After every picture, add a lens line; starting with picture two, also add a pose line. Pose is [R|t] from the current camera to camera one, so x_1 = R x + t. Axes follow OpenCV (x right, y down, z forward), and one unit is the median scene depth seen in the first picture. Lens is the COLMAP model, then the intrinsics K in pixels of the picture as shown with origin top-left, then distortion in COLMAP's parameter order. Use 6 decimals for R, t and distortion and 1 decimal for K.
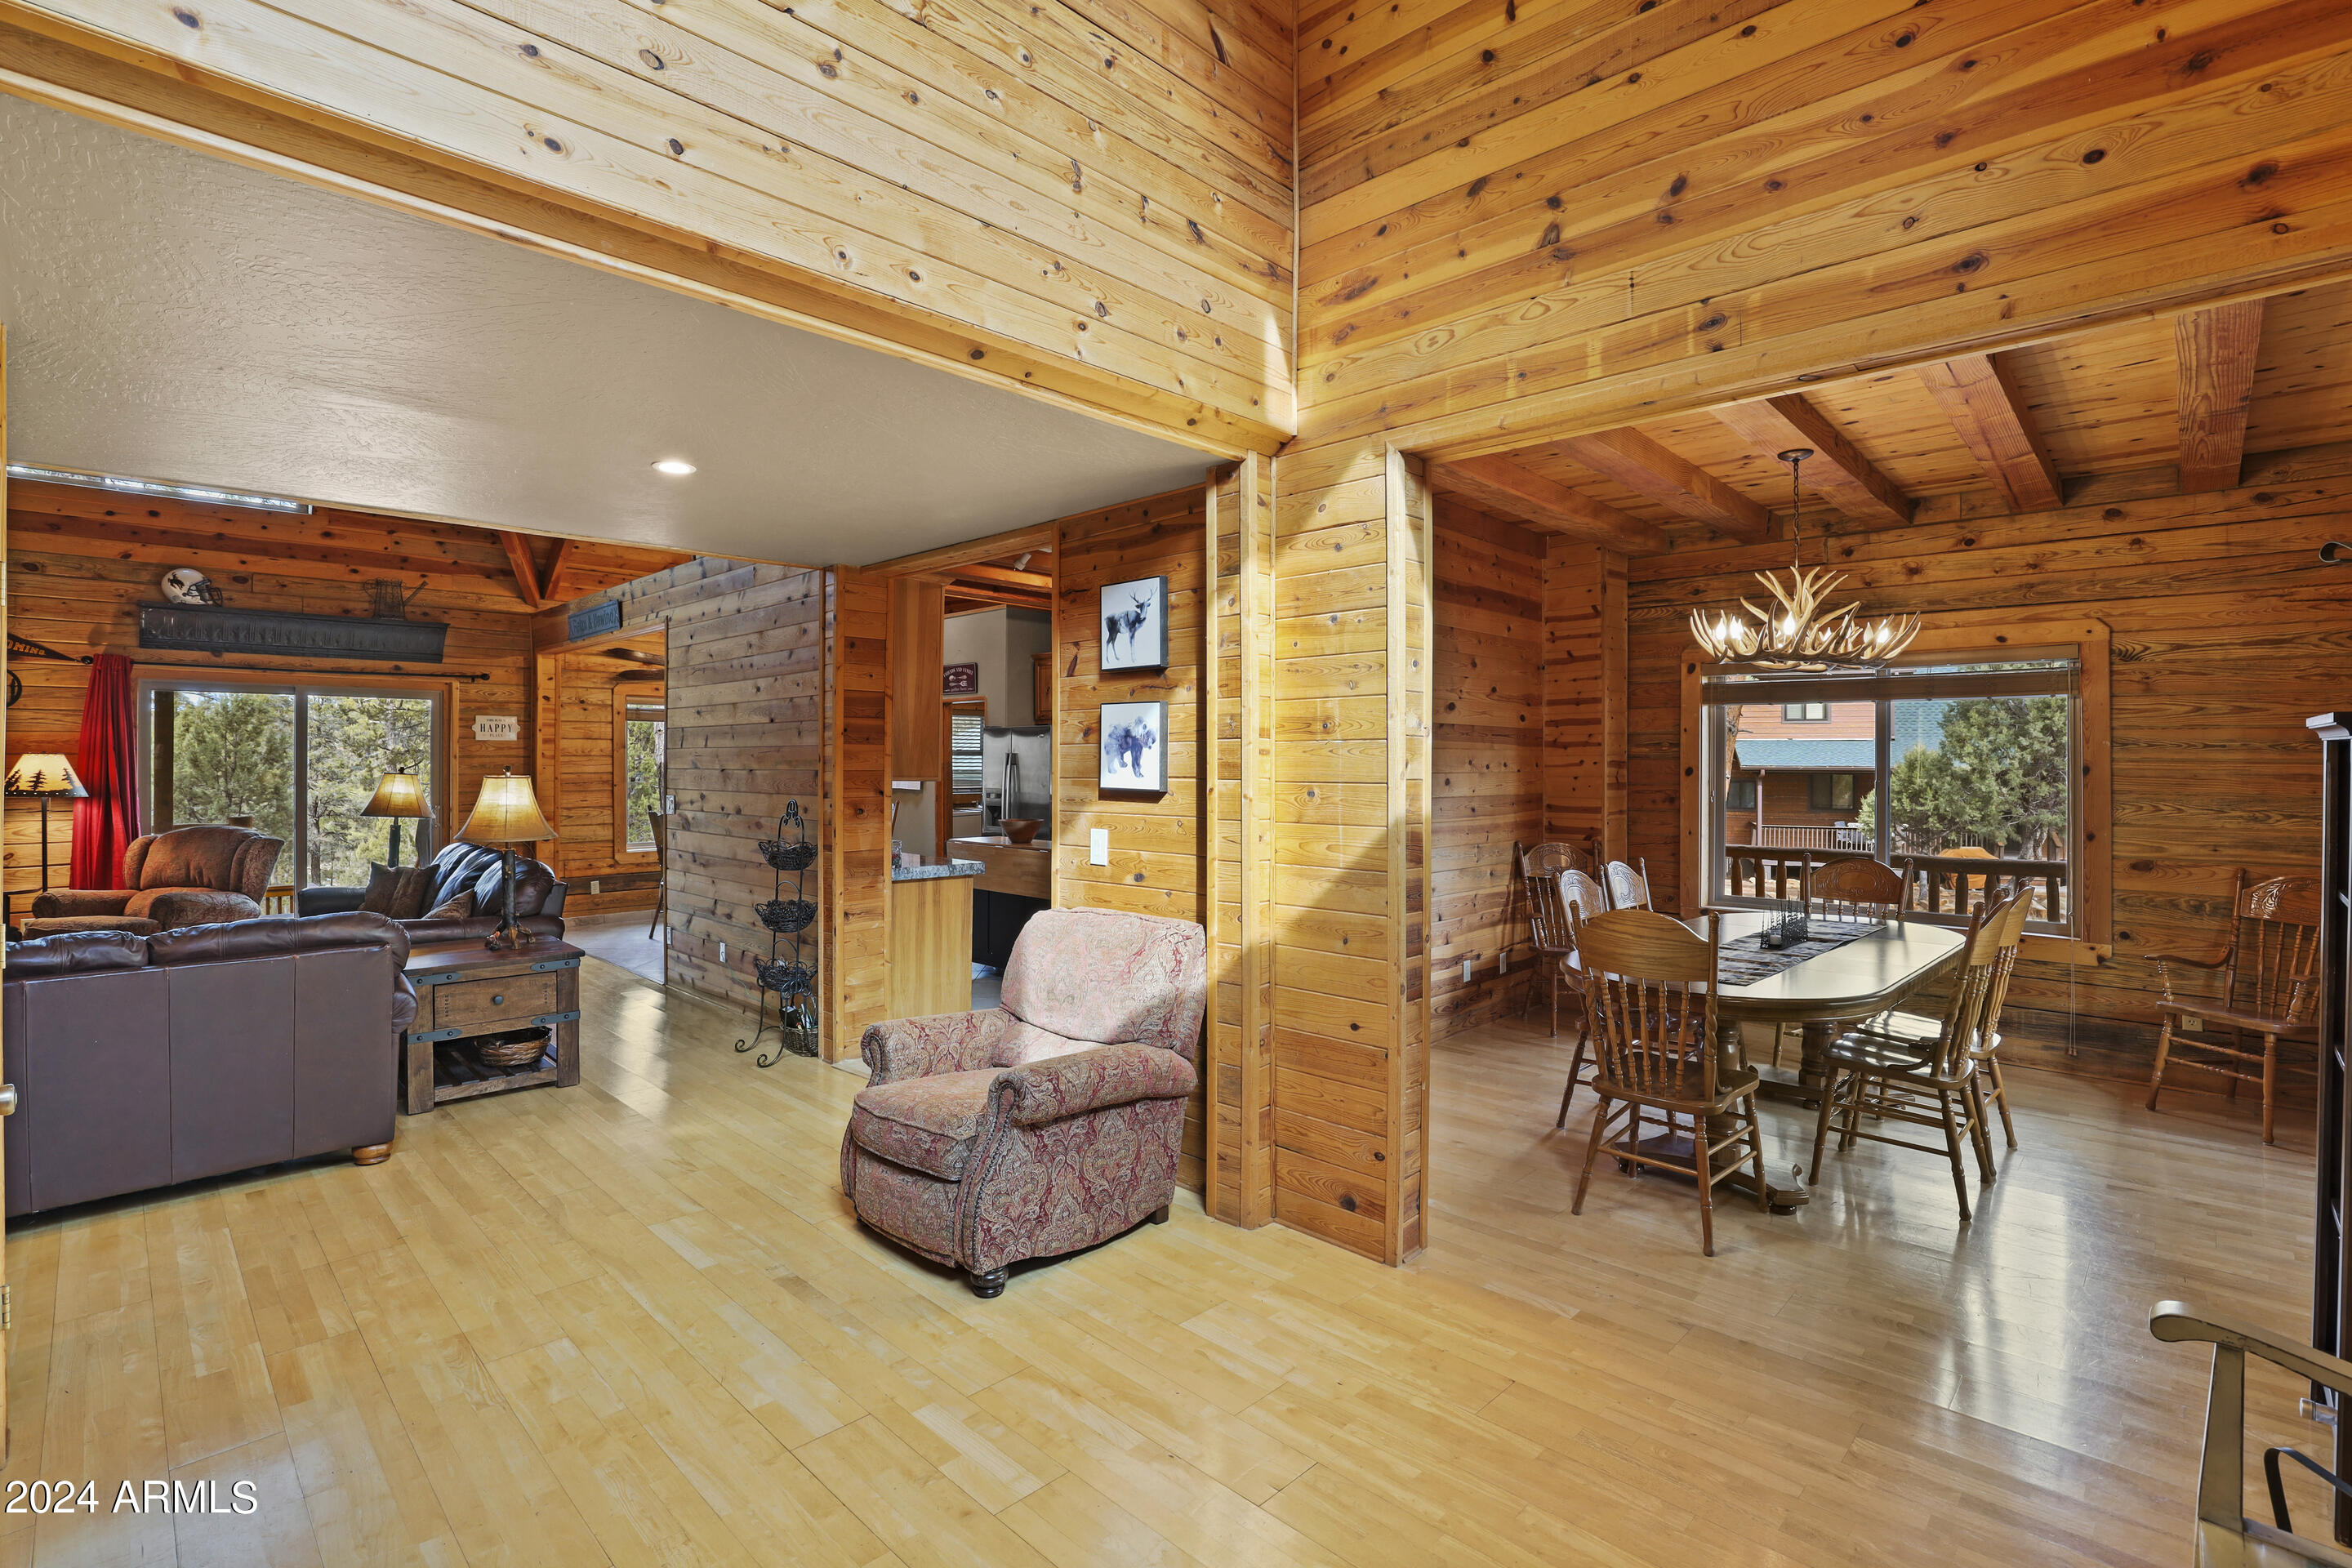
lens RADIAL K [[1086.4, 0, 1150.7], [0, 1086.4, 760.2], [0, 0, 1]] dist [-0.036462, 0.007332]
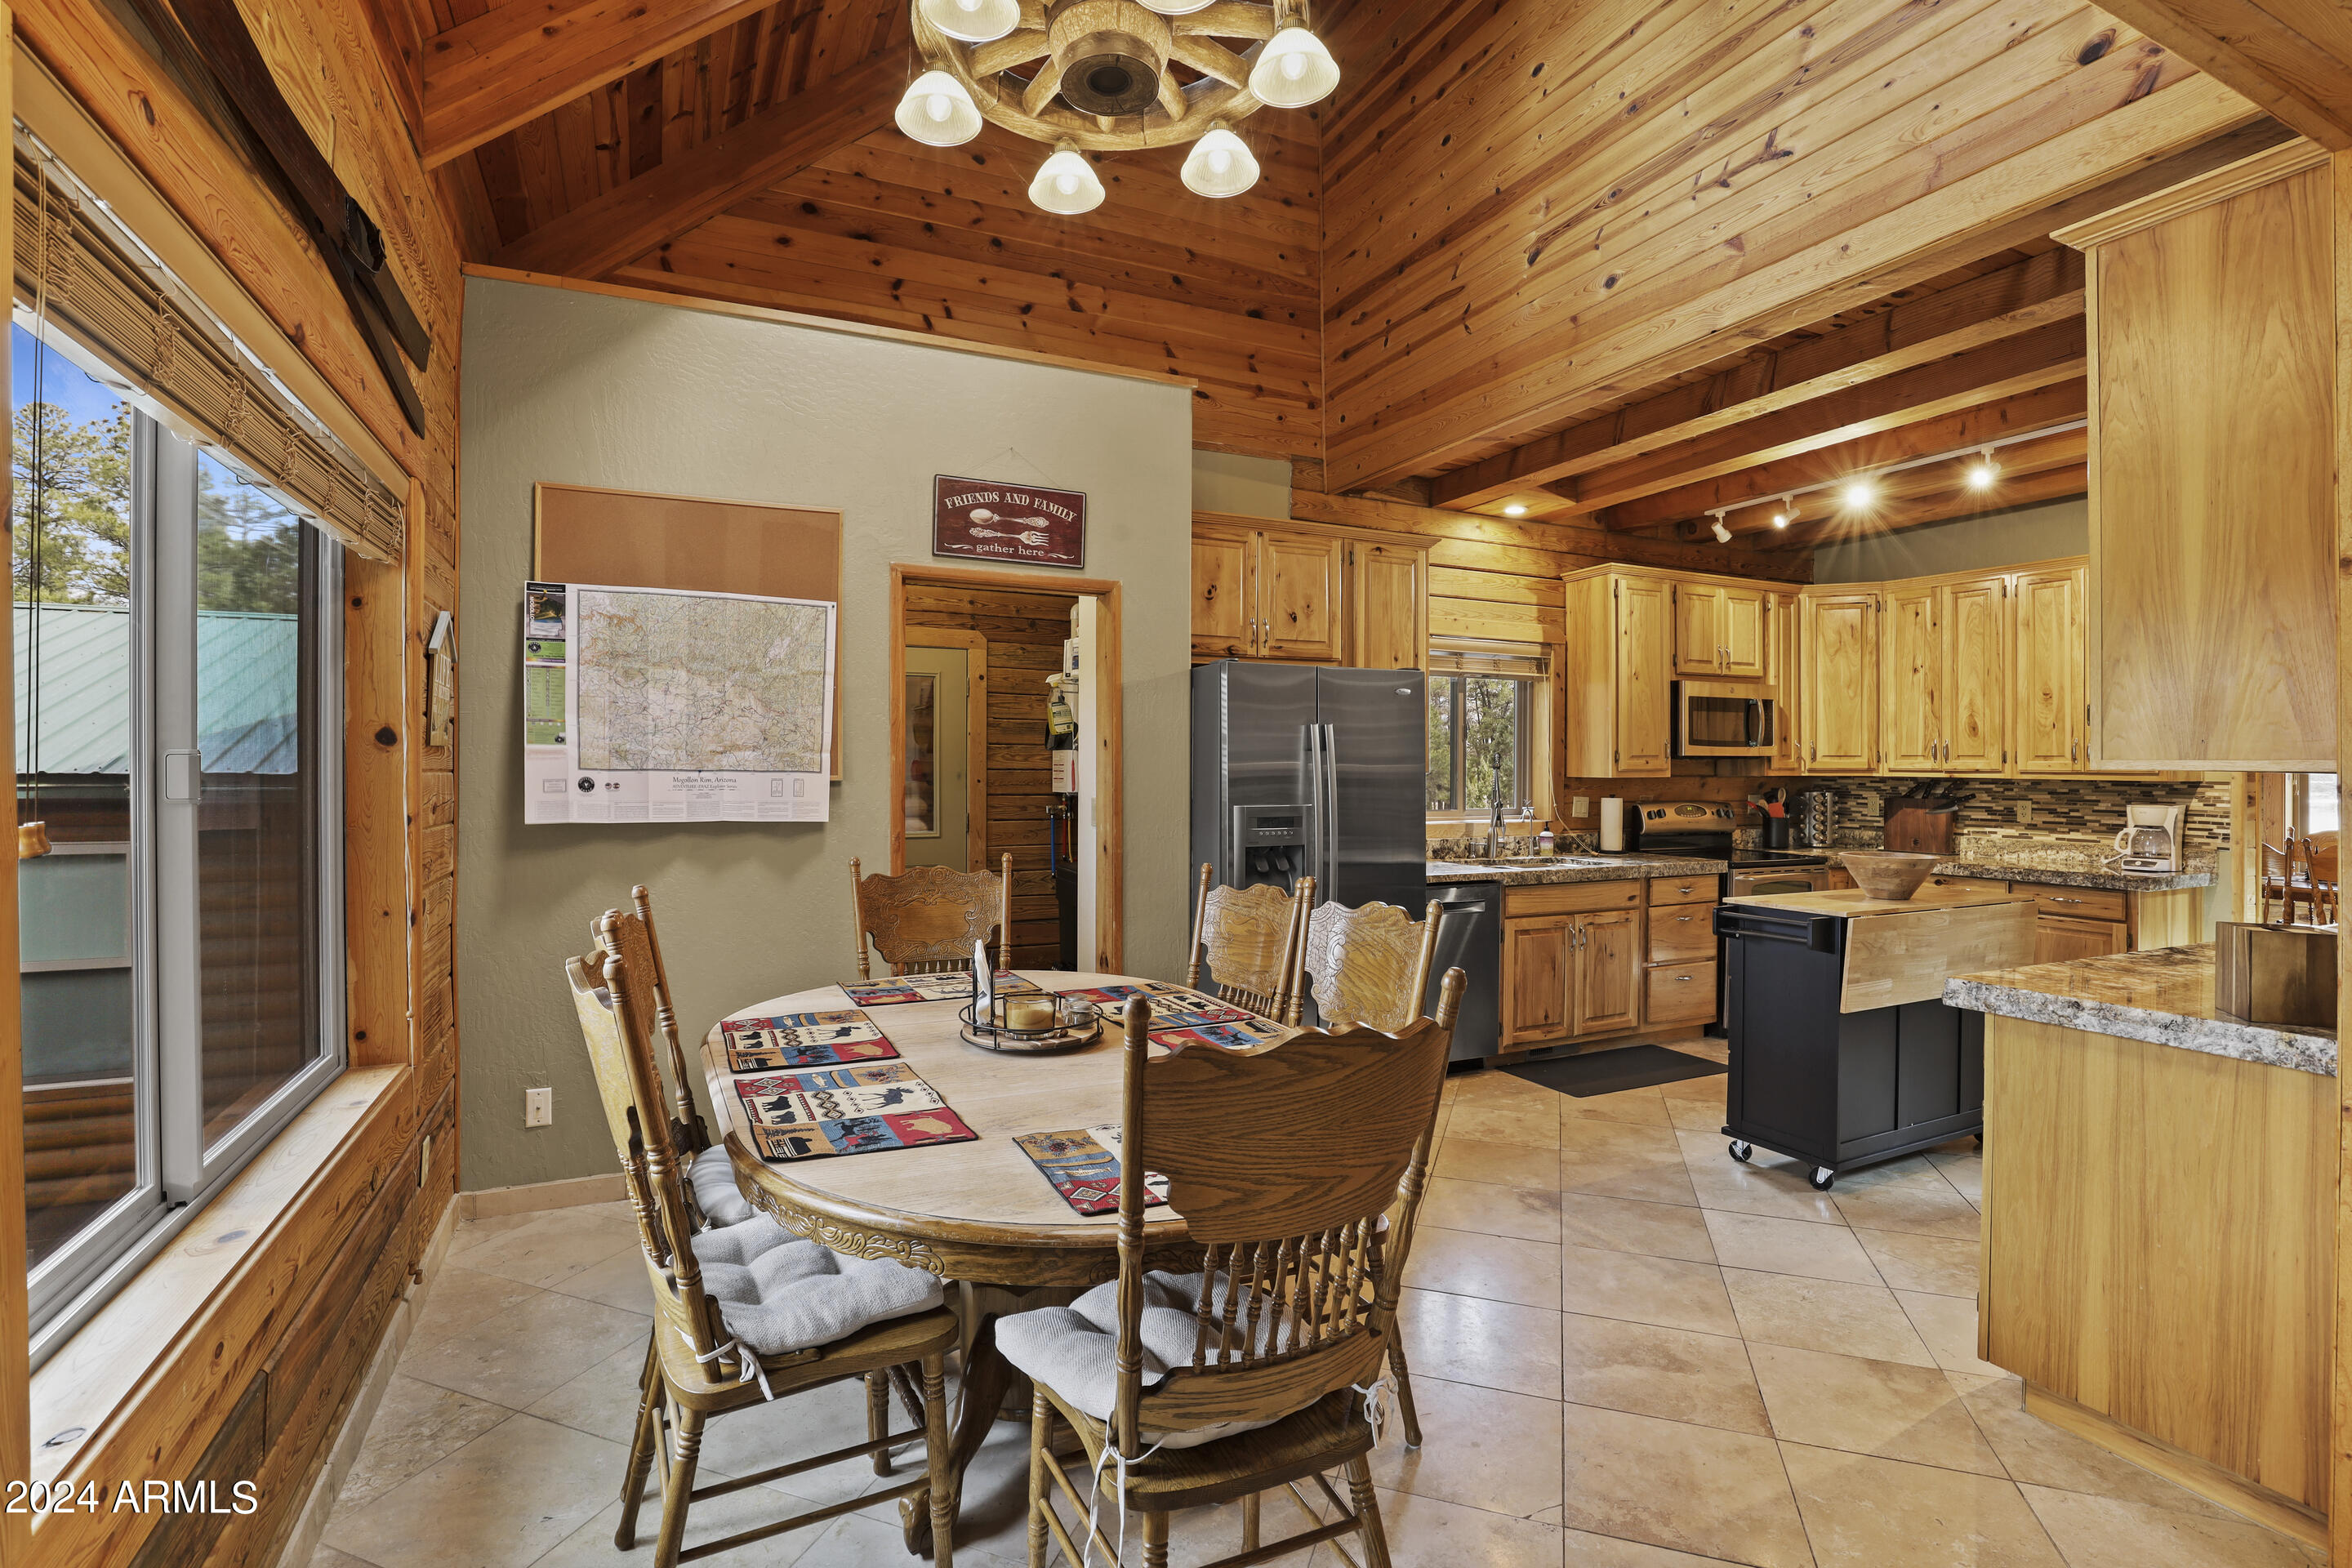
lens RADIAL K [[1086.4, 0, 1167.4], [0, 1086.4, 765.8], [0, 0, 1]] dist [-0.036462, 0.007332]
pose [[0.336238, 0.001269, 0.941776, -0.809885], [-0.005904, 0.999982, 0.000760, 0.015115], [-0.941758, -0.005816, 0.336240, 1.289240]]
